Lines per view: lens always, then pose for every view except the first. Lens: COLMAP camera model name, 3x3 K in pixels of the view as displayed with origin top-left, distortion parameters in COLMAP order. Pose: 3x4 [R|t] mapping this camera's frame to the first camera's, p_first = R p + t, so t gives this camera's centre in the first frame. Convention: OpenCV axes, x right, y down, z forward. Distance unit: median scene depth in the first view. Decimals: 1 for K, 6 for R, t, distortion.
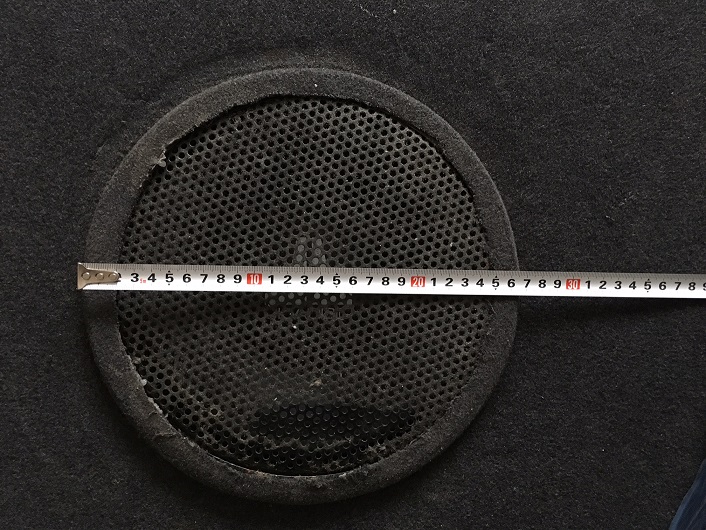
lens RADIAL K [[619.2, 0, 353.0], [0, 619.2, 265.0], [0, 0, 1]] dist [0.073012, -0.102620]
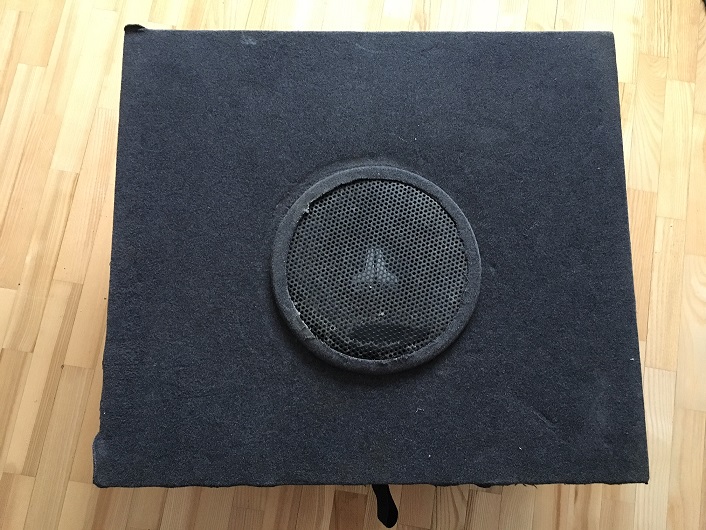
lens RADIAL K [[619.2, 0, 353.0], [0, 619.2, 265.0], [0, 0, 1]] dist [0.073012, -0.102620]
pose [[0.999034, -0.014715, -0.041409, -0.065436], [0.008701, 0.989851, -0.141845, 0.315407], [0.043076, 0.141347, 0.989022, -1.042465]]
